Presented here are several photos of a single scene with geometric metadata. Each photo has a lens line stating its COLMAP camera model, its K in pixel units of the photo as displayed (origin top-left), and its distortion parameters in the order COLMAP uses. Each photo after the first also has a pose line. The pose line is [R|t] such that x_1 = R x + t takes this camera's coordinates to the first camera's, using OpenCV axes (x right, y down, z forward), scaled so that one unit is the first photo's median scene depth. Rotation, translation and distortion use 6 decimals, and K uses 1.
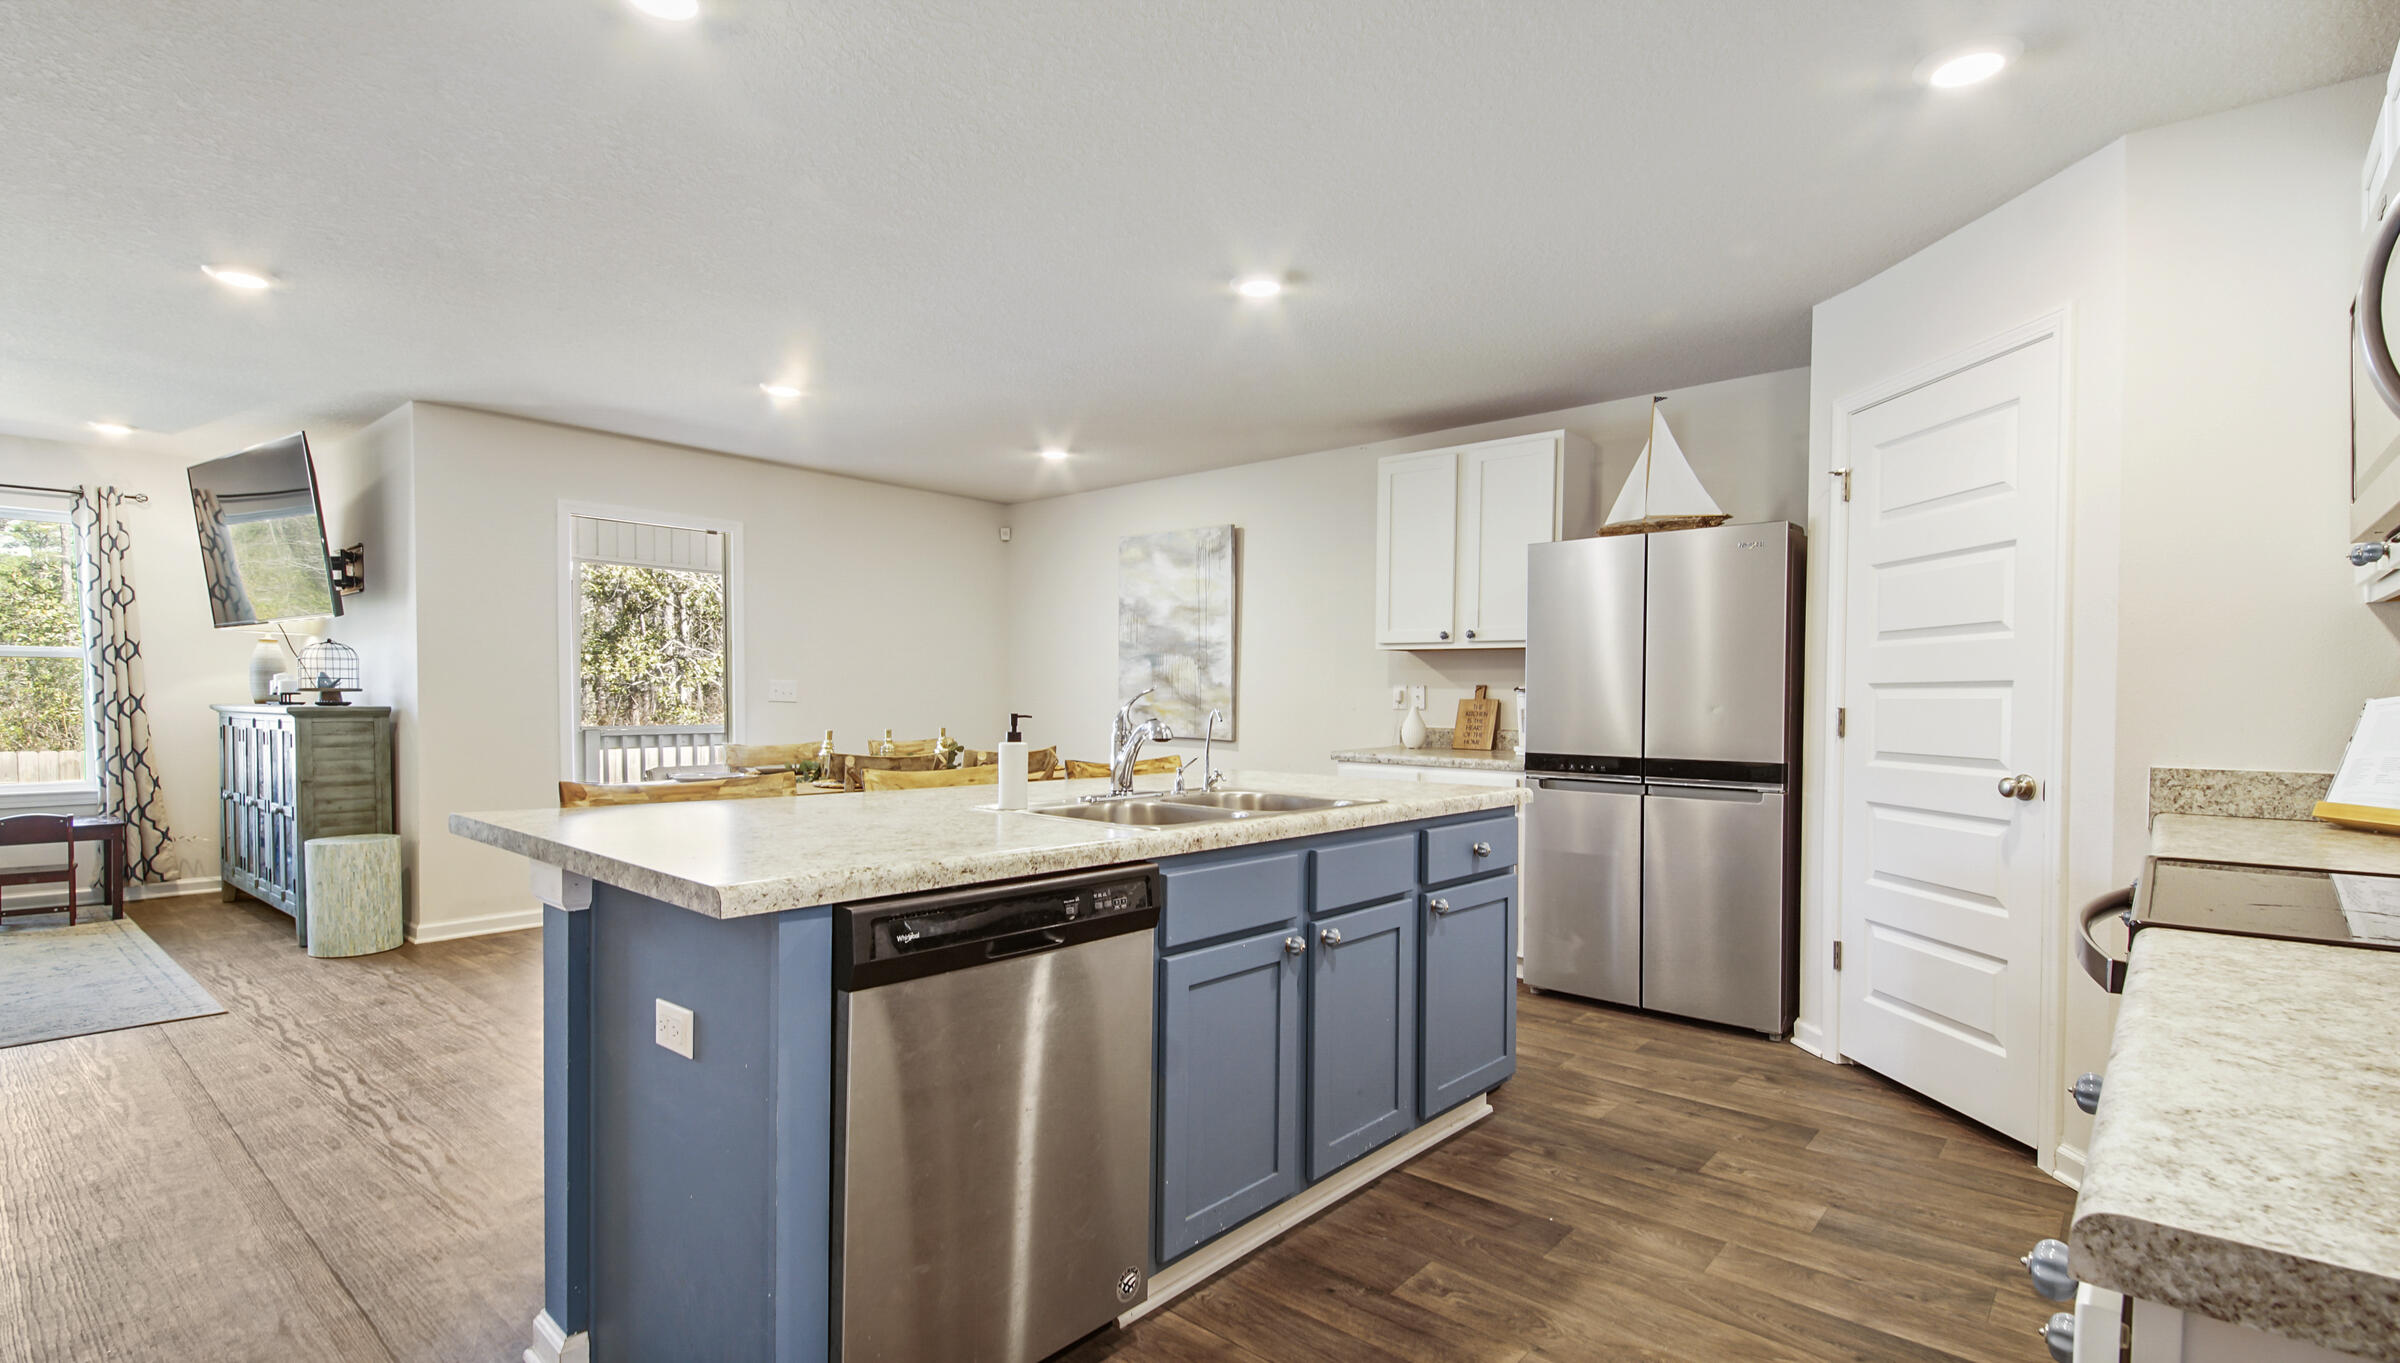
lens RADIAL K [[1087.0, 0, 1200.0], [0, 1087.0, 728.1], [0, 0, 1]] dist [0.003546, -0.004285]
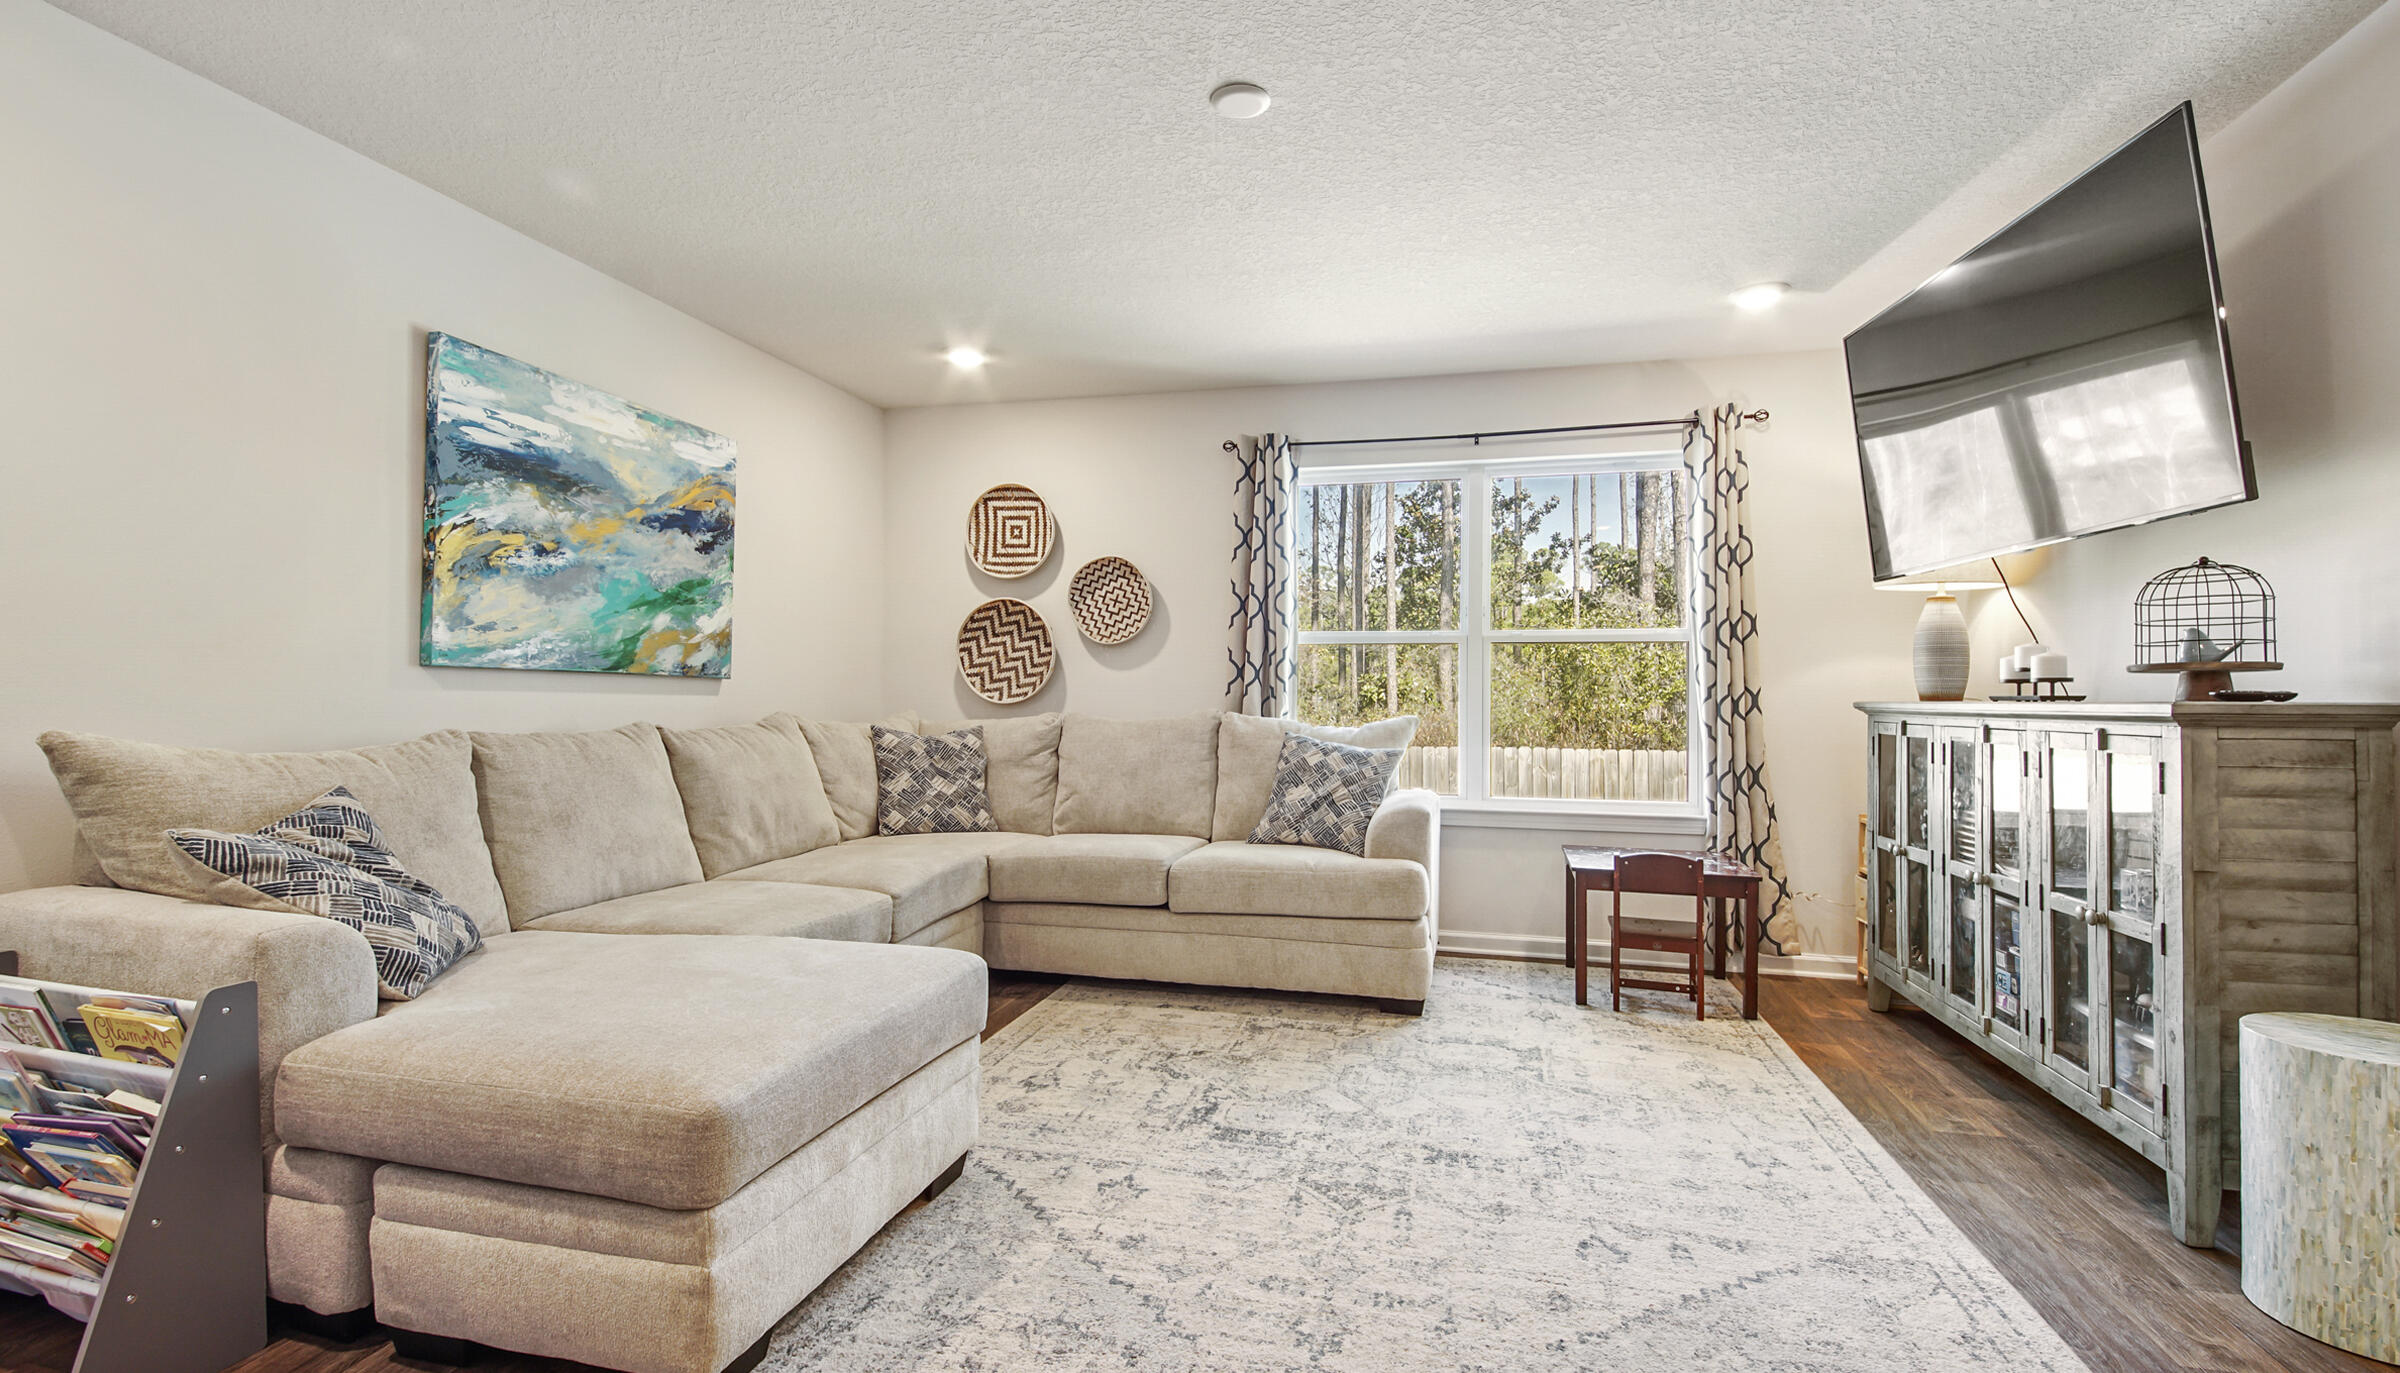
lens RADIAL K [[1086.9, 0, 1152.4], [0, 1086.9, 684.9], [0, 0, 1]] dist [0.003932, -0.001766]
pose [[0.397875, -0.013622, -0.917338, -0.578494], [-0.027826, 0.999251, -0.026908, -0.003174], [0.917017, 0.036232, 0.397198, 0.425587]]
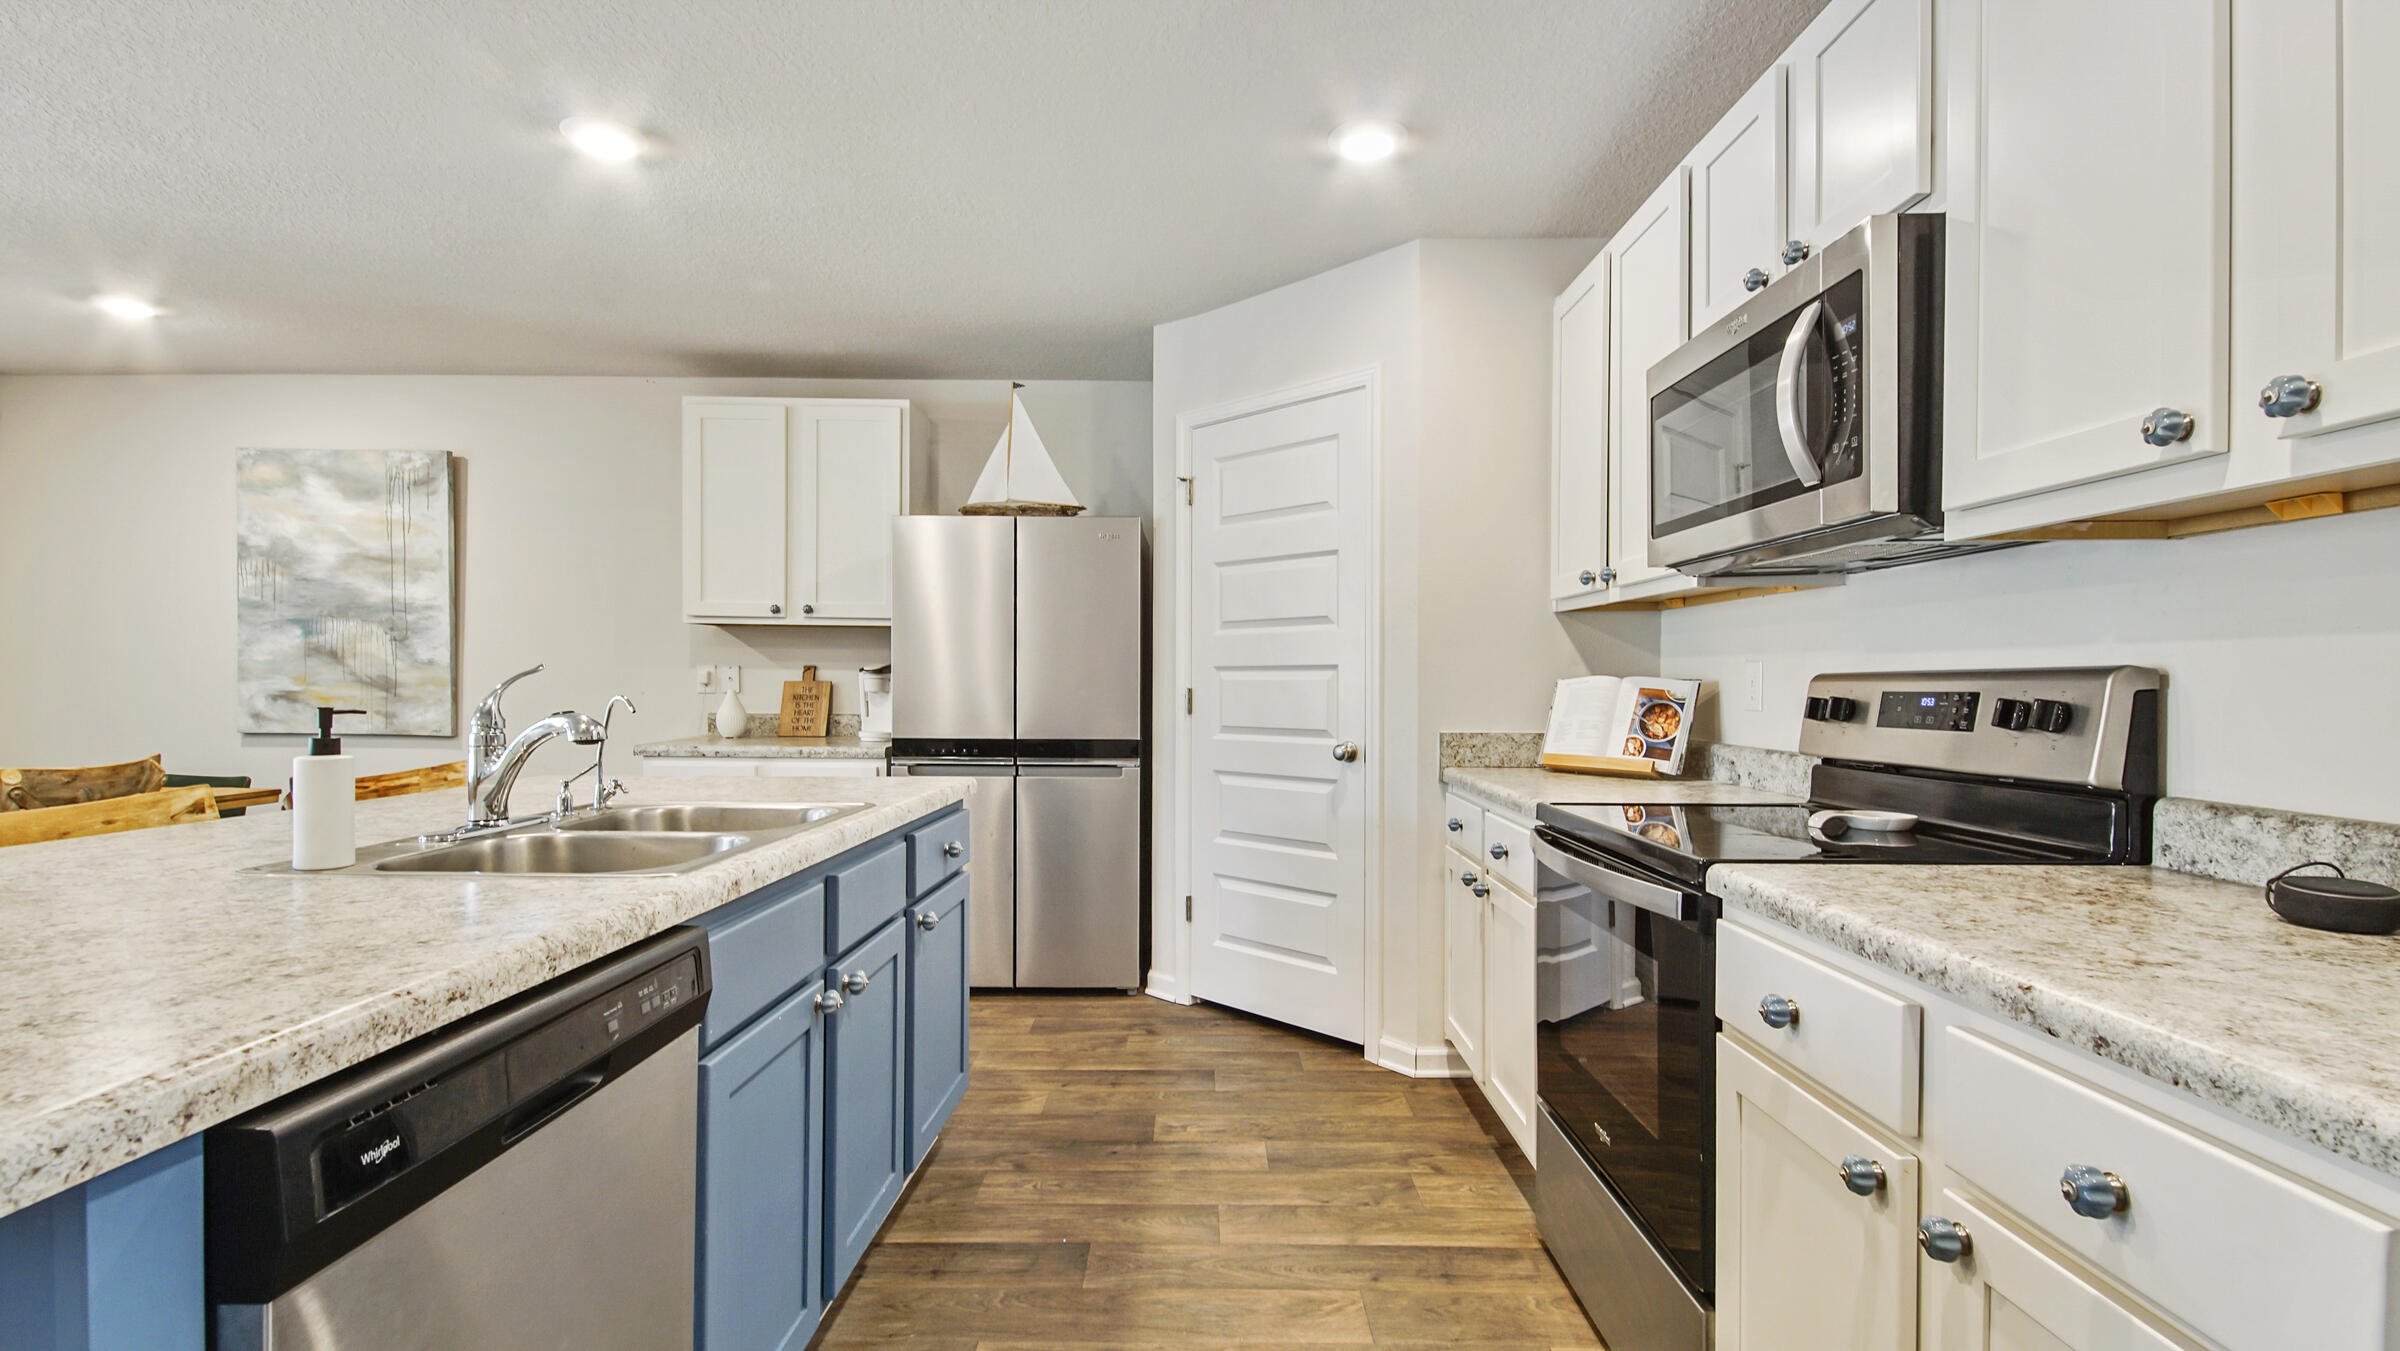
lens RADIAL K [[1074.3, 0, 1197.2], [0, 1074.3, 695.8], [0, 0, 1]] dist [0.026848, -0.013869]
pose [[0.754224, -0.011723, 0.656513, -0.095950], [0.019519, 0.999799, -0.004571, -0.003716], [-0.656327, 0.016261, 0.754301, 0.110022]]
